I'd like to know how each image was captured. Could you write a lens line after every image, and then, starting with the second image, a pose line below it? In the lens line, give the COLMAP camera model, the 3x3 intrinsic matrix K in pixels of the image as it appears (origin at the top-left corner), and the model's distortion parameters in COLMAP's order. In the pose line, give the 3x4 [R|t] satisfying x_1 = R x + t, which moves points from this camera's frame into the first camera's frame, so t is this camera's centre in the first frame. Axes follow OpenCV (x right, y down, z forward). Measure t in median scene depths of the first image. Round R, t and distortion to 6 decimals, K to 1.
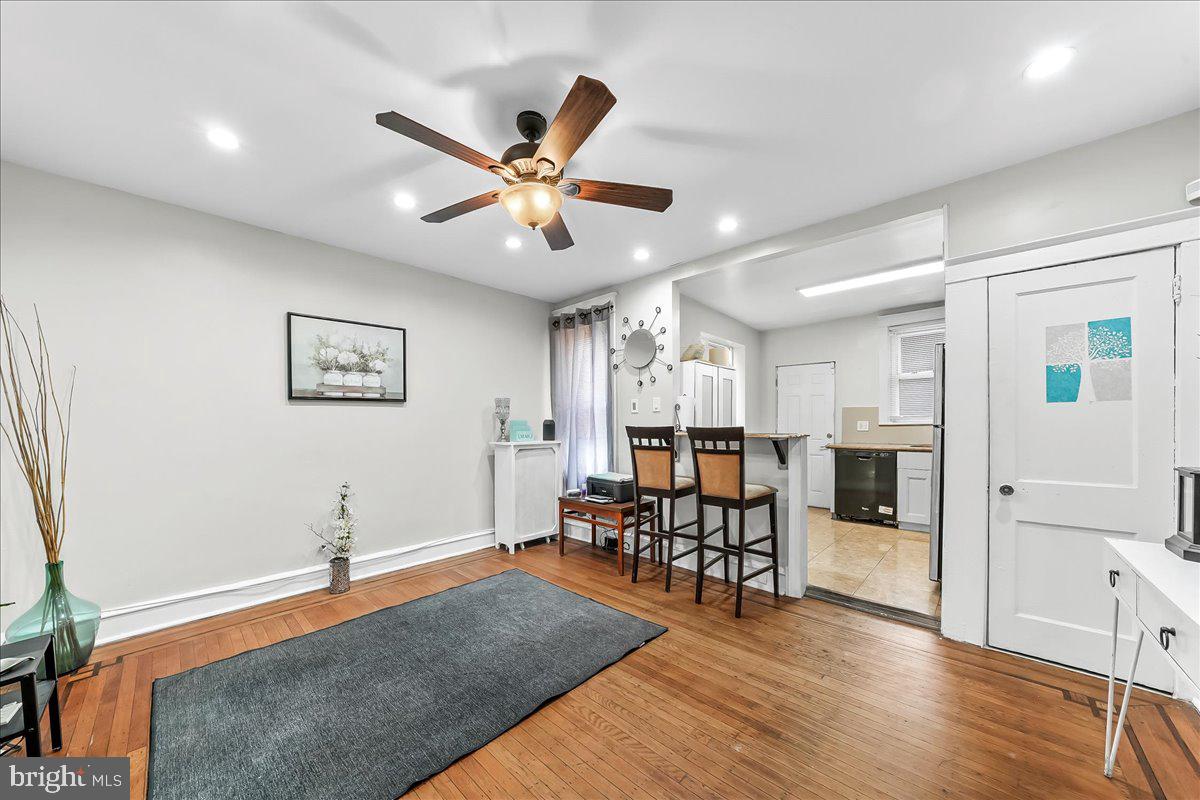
lens RADIAL K [[426.1, 0, 595.6], [0, 426.1, 431.7], [0, 0, 1]] dist [-0.030653, 0.000001]
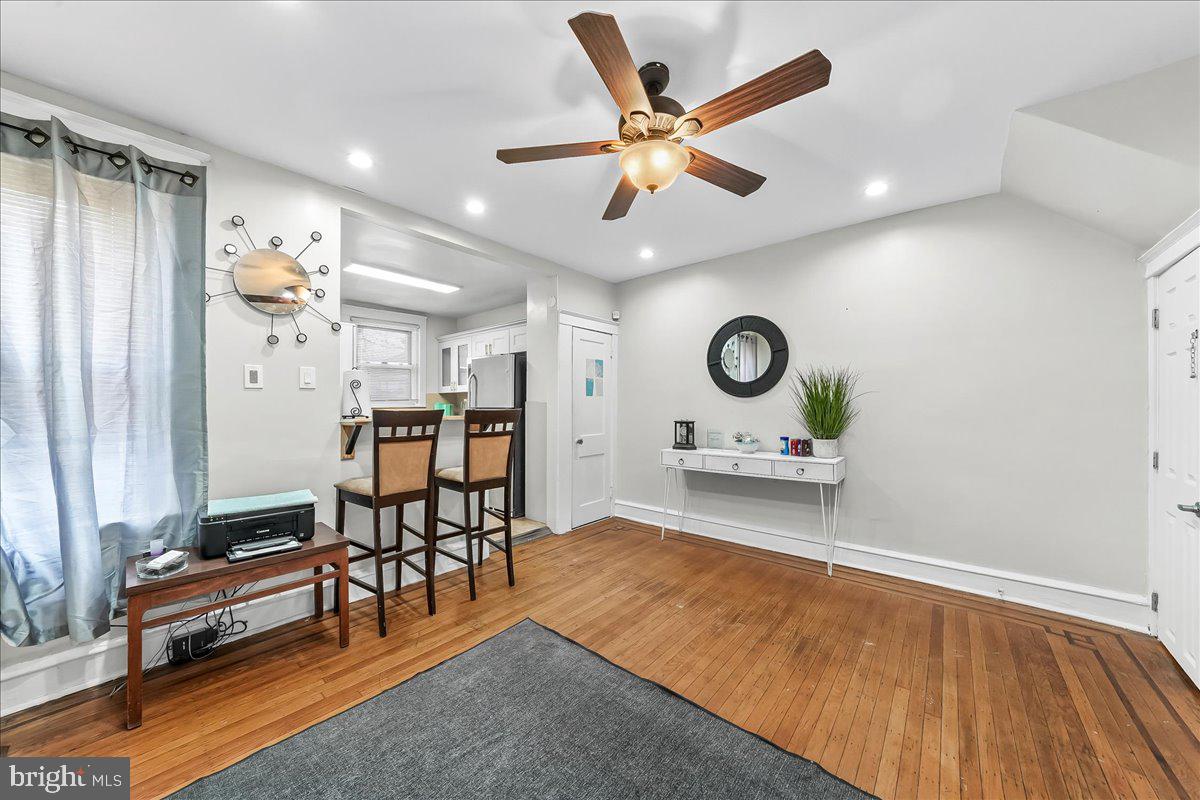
lens RADIAL K [[416.2, 0, 602.8], [0, 416.2, 405.4], [0, 0, 1]] dist [-0.011960, 0.000058]
pose [[-0.076341, 0.003120, 0.997077, -0.603837], [0.019473, 0.999809, -0.001637, -0.012370], [-0.996892, 0.019291, -0.076387, 0.682429]]
